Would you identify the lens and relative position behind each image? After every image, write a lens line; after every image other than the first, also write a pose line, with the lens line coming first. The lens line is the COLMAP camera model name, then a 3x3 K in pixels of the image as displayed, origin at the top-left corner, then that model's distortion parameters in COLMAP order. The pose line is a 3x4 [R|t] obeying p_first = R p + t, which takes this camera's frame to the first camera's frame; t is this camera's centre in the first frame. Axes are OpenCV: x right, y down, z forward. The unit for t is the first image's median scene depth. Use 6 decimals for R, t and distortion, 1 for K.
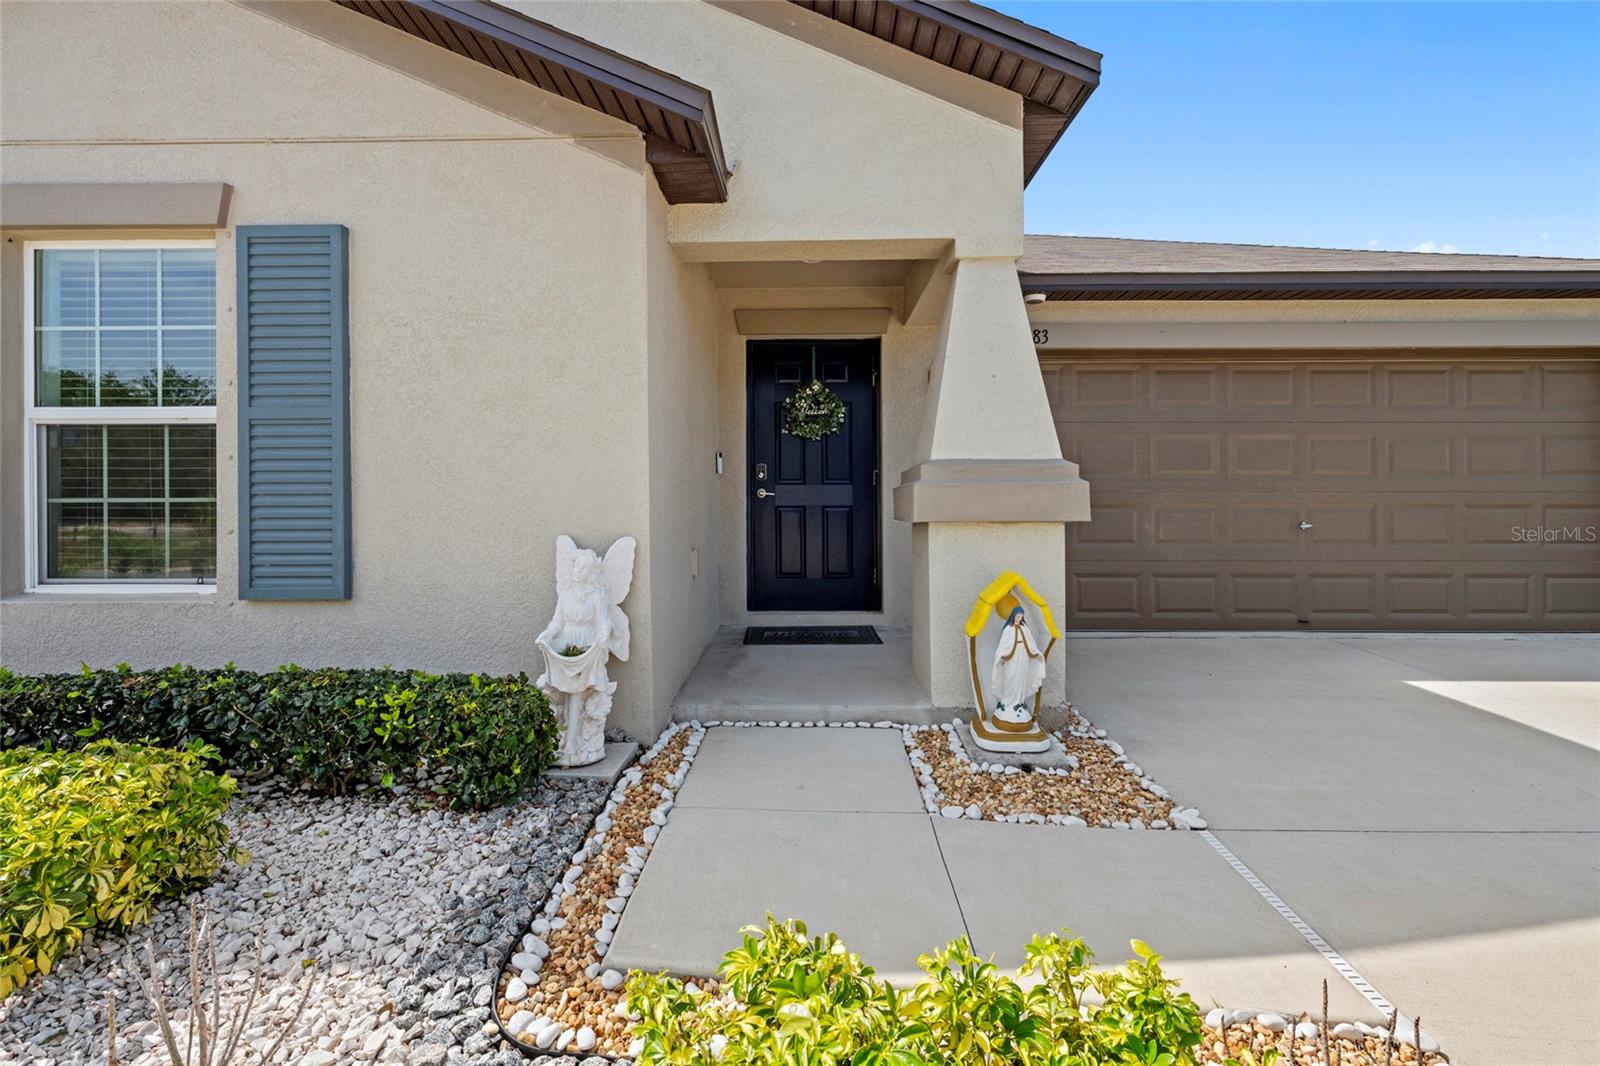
lens RADIAL K [[783.9, 0, 800.0], [0, 783.9, 533.0], [0, 0, 1]] dist [-0.001120, 0.000114]
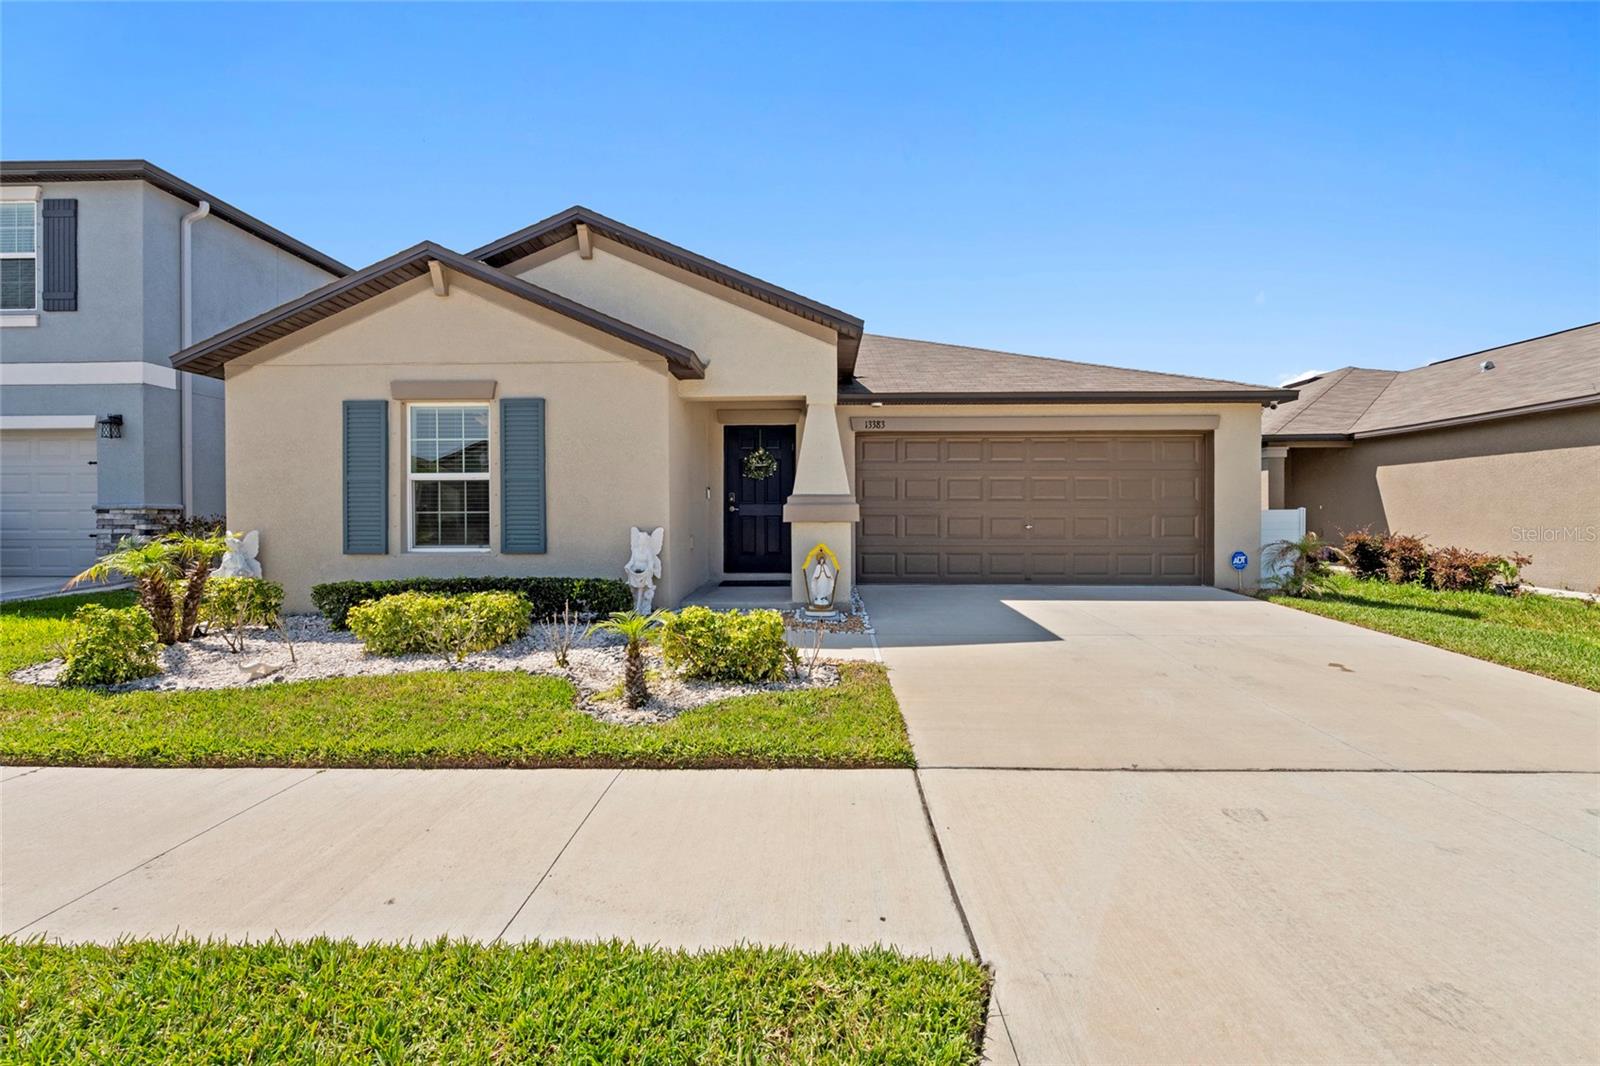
lens RADIAL K [[754.4, 0, 800.0], [0, 754.4, 533.0], [0, 0, 1]] dist [0.000012, -0.000017]
pose [[0.999677, 0.000433, -0.025414, 0.257917], [-0.000859, 0.999859, -0.016772, 0.058530], [0.025403, 0.016788, 0.999536, -1.260141]]
